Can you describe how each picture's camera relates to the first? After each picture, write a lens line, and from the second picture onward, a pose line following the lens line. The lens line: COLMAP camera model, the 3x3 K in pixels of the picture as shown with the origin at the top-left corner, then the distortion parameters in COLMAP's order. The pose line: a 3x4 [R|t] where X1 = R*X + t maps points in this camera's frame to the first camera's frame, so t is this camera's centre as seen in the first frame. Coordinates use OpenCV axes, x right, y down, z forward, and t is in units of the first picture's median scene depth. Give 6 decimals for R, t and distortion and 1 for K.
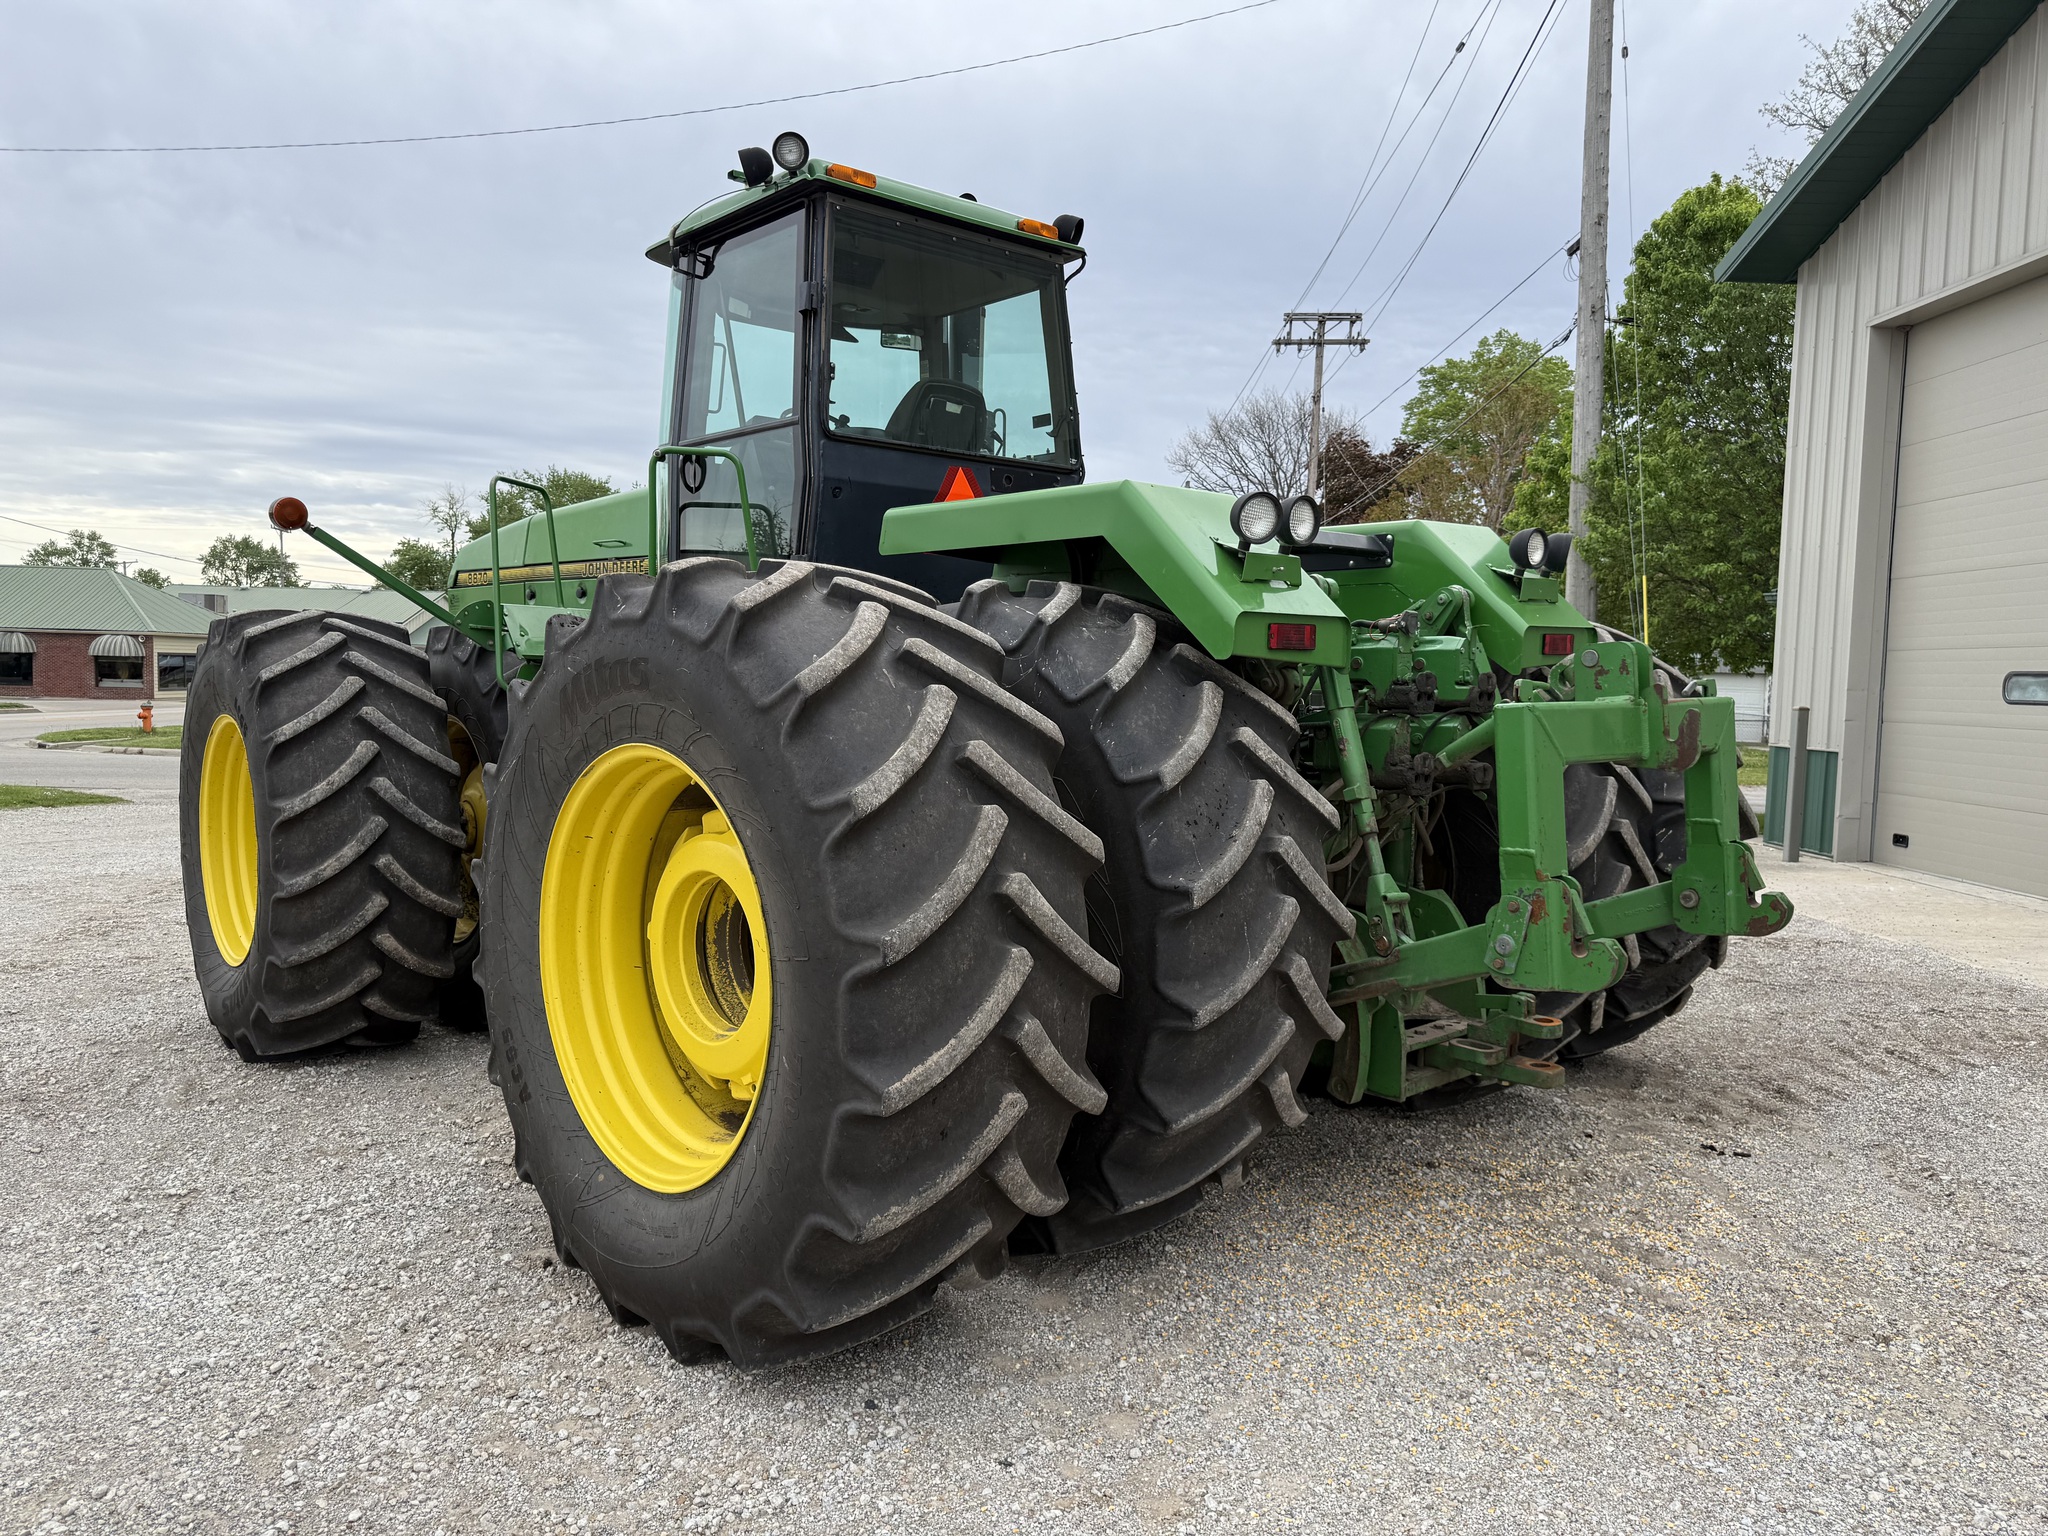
lens RADIAL K [[1451.5, 0, 1004.5], [0, 1451.5, 766.2], [0, 0, 1]] dist [0.052227, -0.058451]
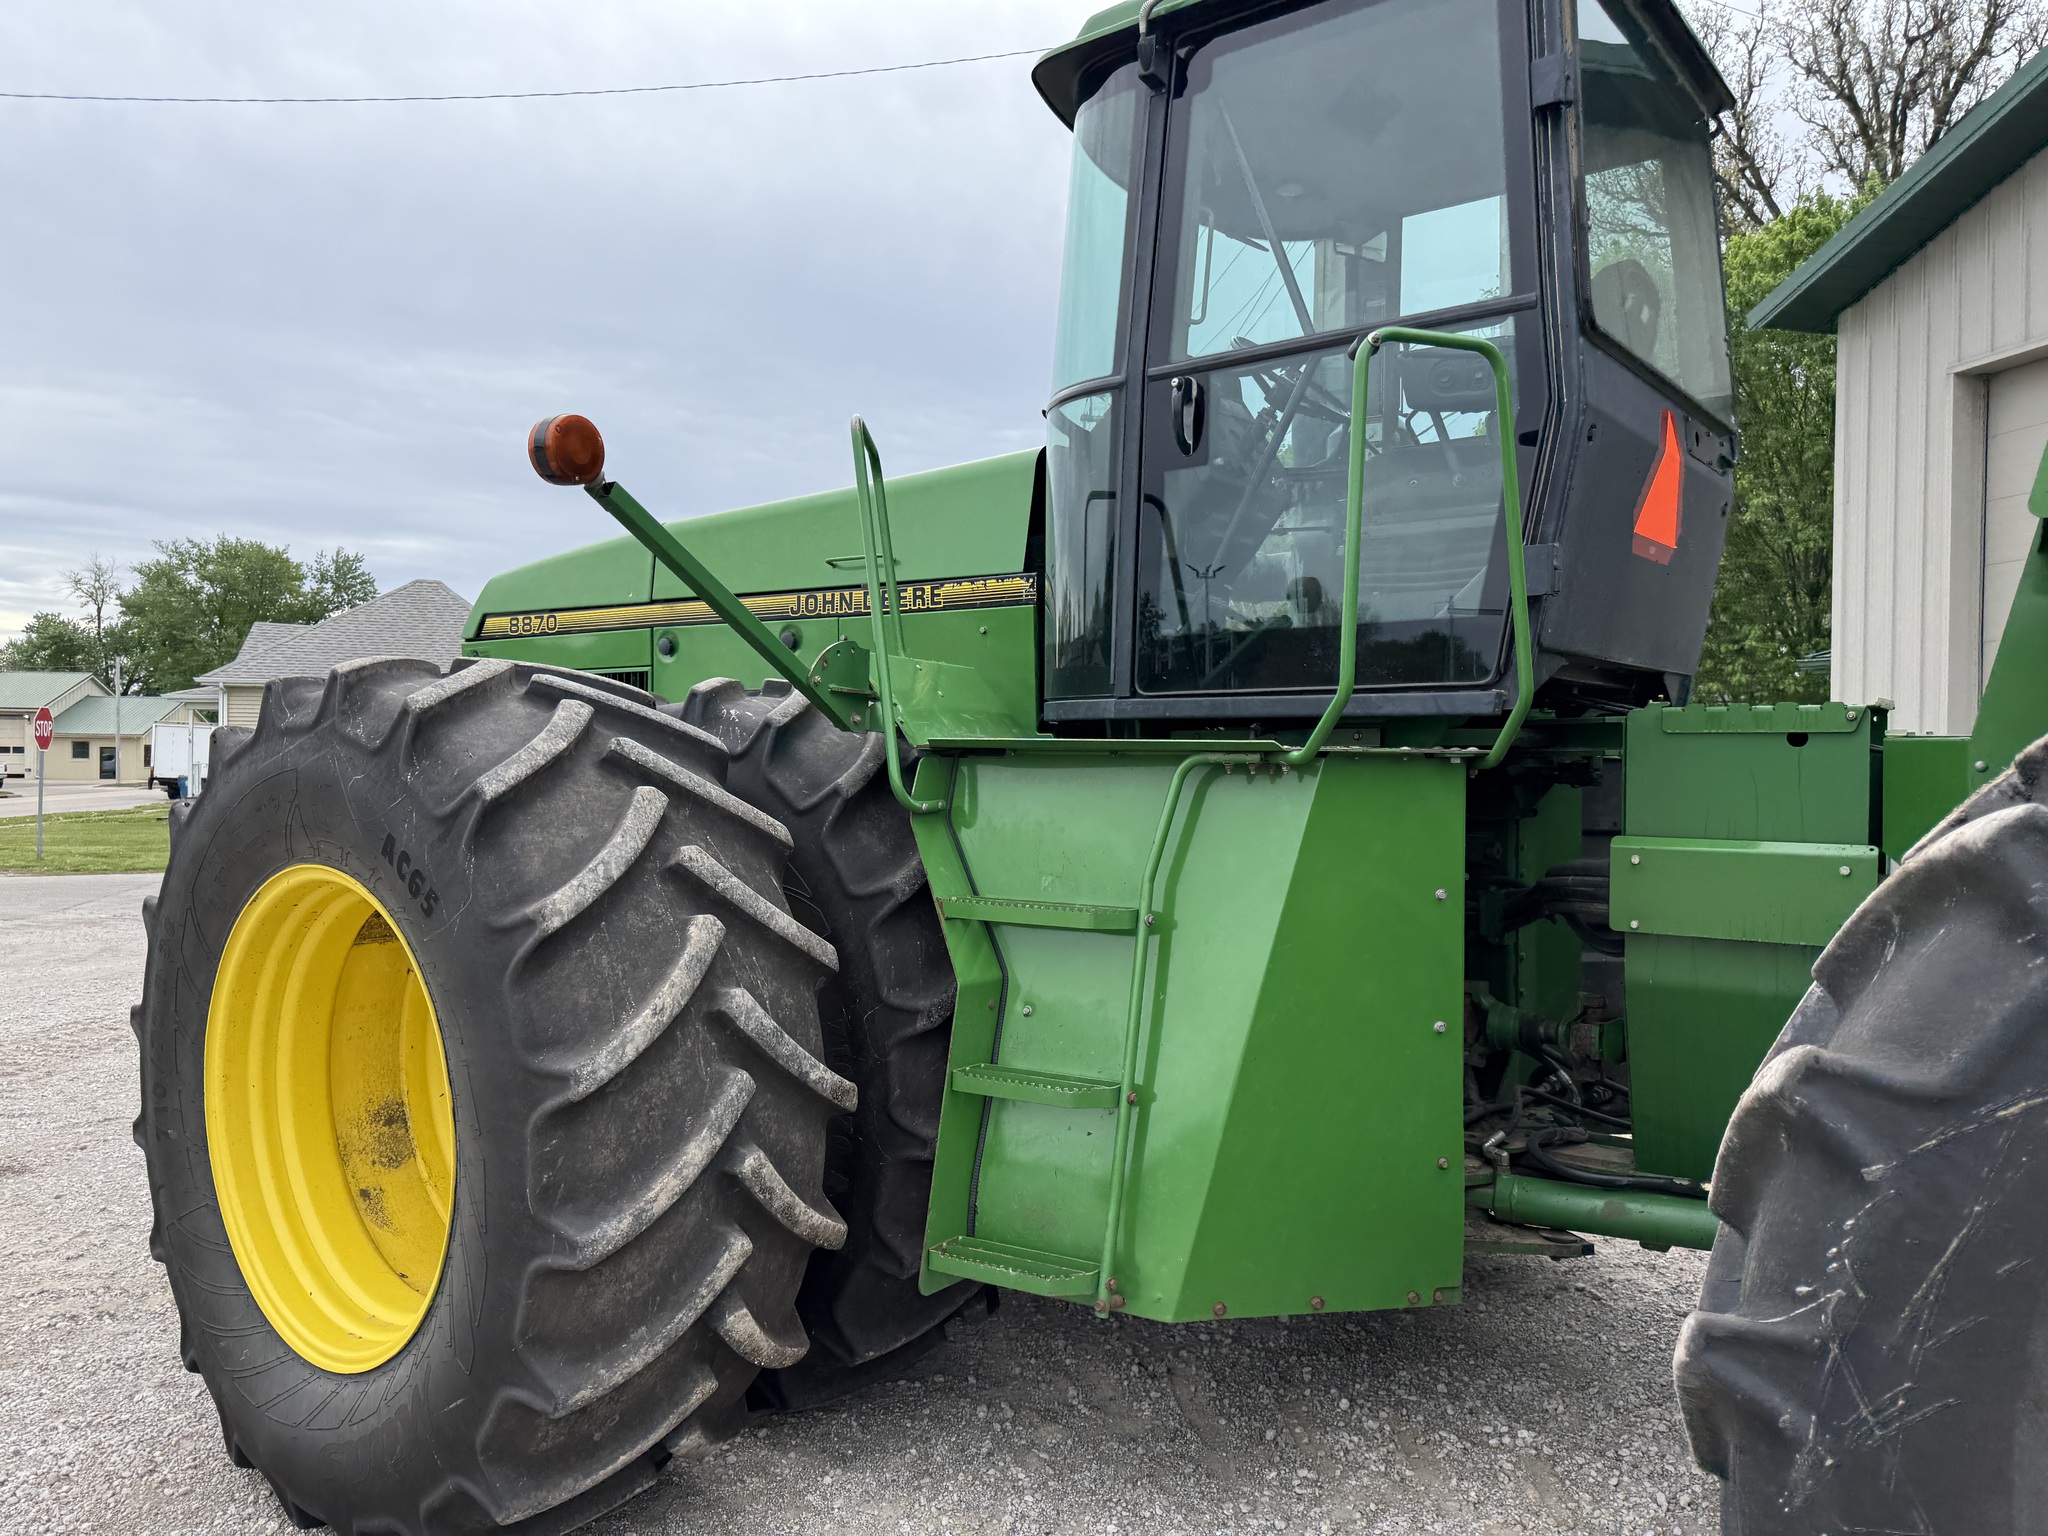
lens RADIAL K [[1451.5, 0, 1019.4], [0, 1451.5, 765.5], [0, 0, 1]] dist [0.052227, -0.058451]
pose [[0.979133, -0.016842, 0.202519, -0.569870], [0.028024, 0.998229, -0.052473, -0.051928], [-0.201277, 0.057053, 0.977871, 0.655527]]
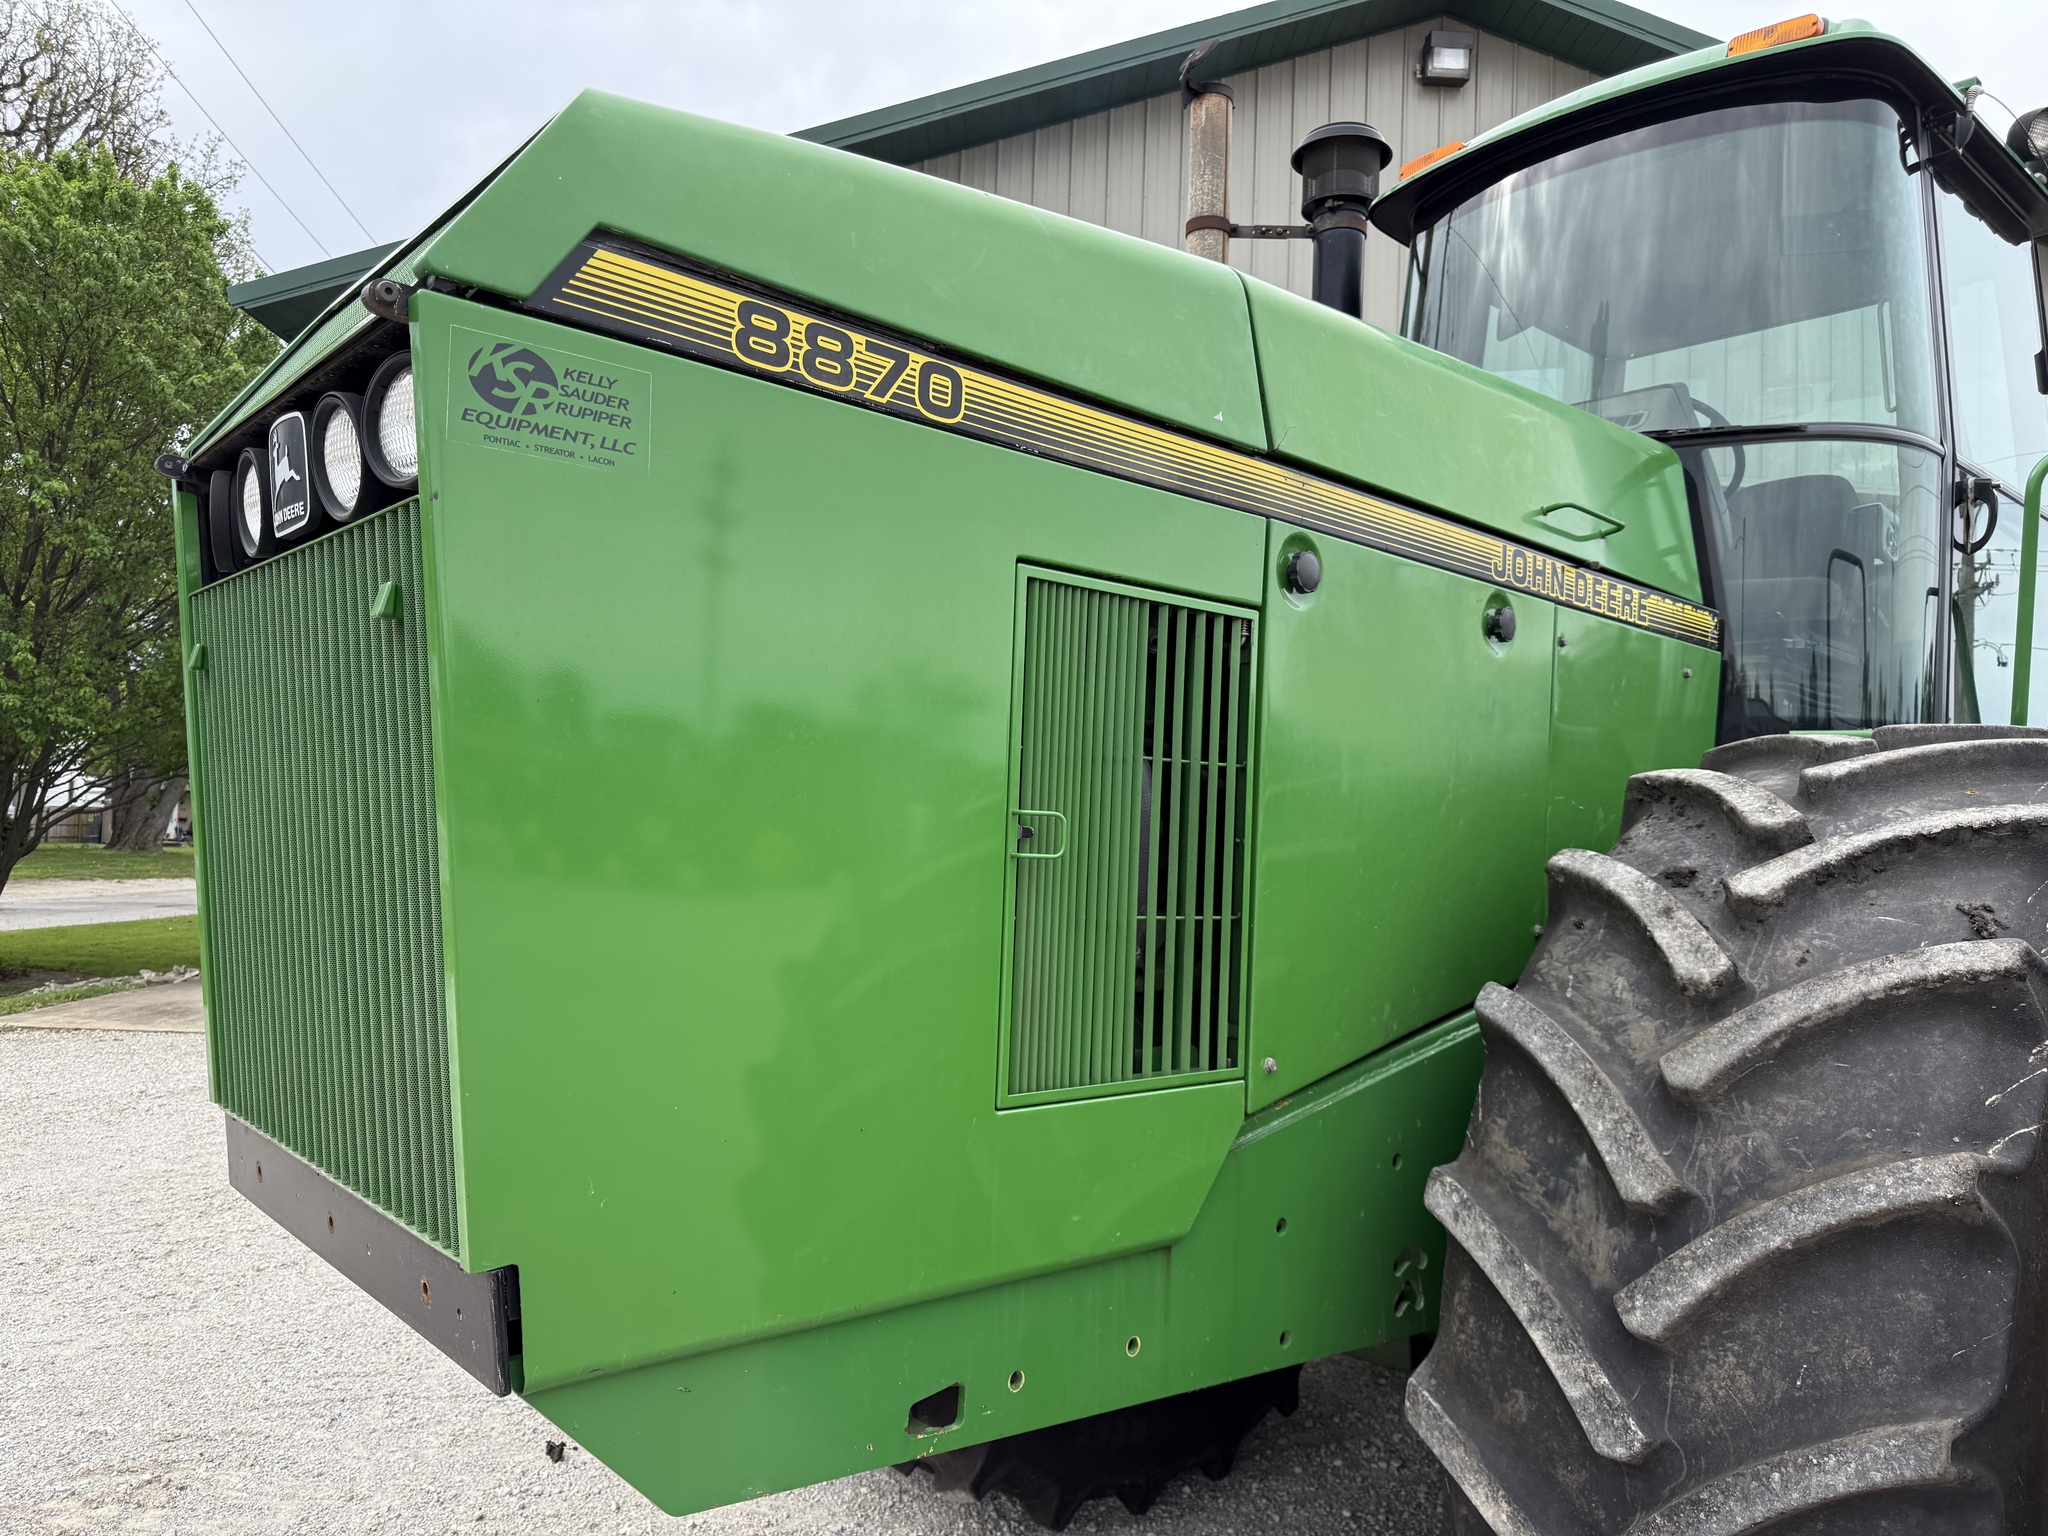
lens RADIAL K [[1451.5, 0, 1009.3], [0, 1451.5, 783.5], [0, 0, 1]] dist [0.052227, -0.058451]
pose [[-0.009657, 0.016851, 0.999811, -1.112619], [0.025068, 0.999548, -0.016605, -0.140692], [-0.999639, 0.024903, -0.010075, 1.980726]]
